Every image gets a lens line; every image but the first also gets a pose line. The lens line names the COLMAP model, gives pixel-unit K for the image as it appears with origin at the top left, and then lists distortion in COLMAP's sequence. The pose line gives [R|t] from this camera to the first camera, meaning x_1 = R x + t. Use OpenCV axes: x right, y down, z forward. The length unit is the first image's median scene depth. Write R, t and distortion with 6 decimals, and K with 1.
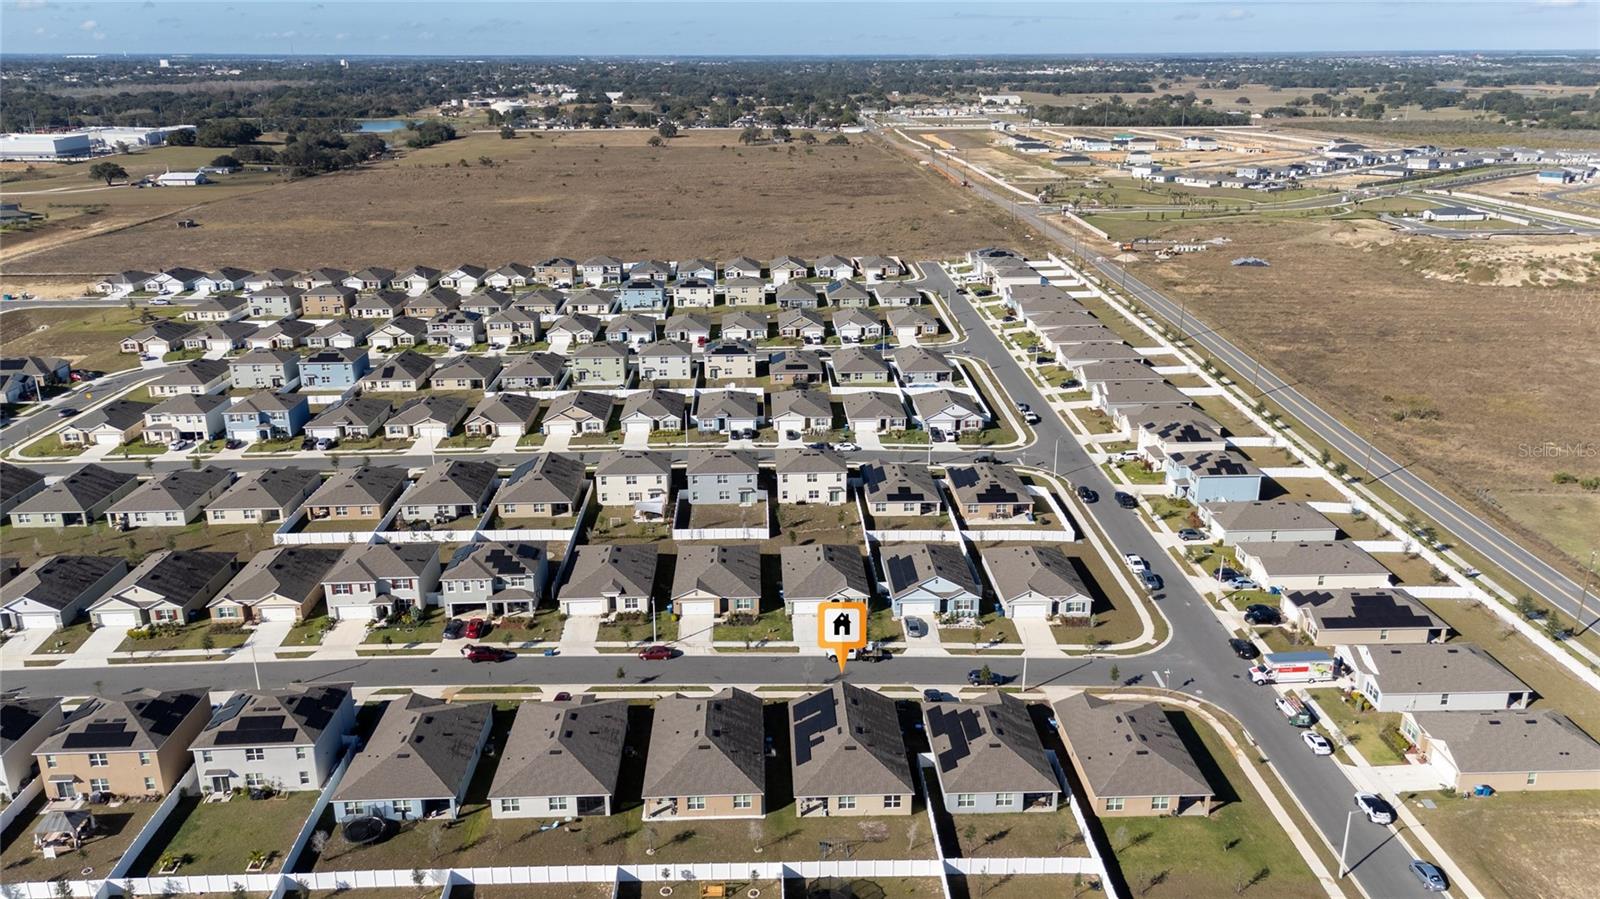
lens RADIAL K [[1194.5, 0, 812.7], [0, 1194.5, 451.5], [0, 0, 1]] dist [0.134340, -0.225312]
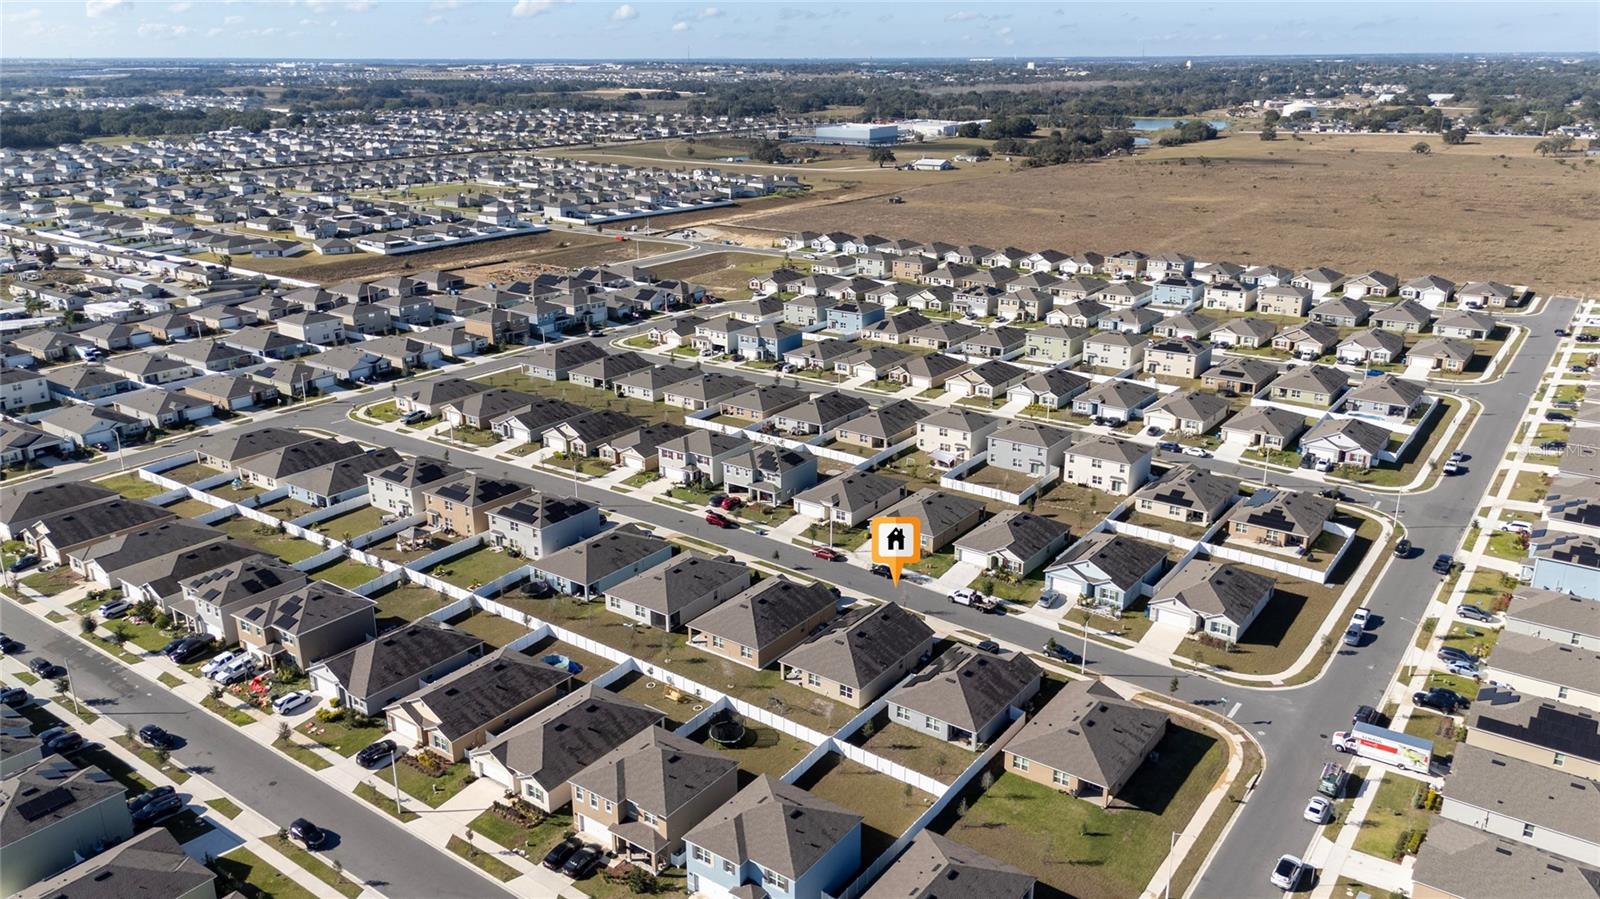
lens RADIAL K [[1194.5, 0, 812.7], [0, 1194.5, 451.5], [0, 0, 1]] dist [0.134340, -0.225312]
pose [[0.778122, 0.195782, -0.596822, 0.431322], [-0.195782, 0.978443, 0.065714, -0.008899], [0.596822, 0.065714, 0.799679, 0.008945]]
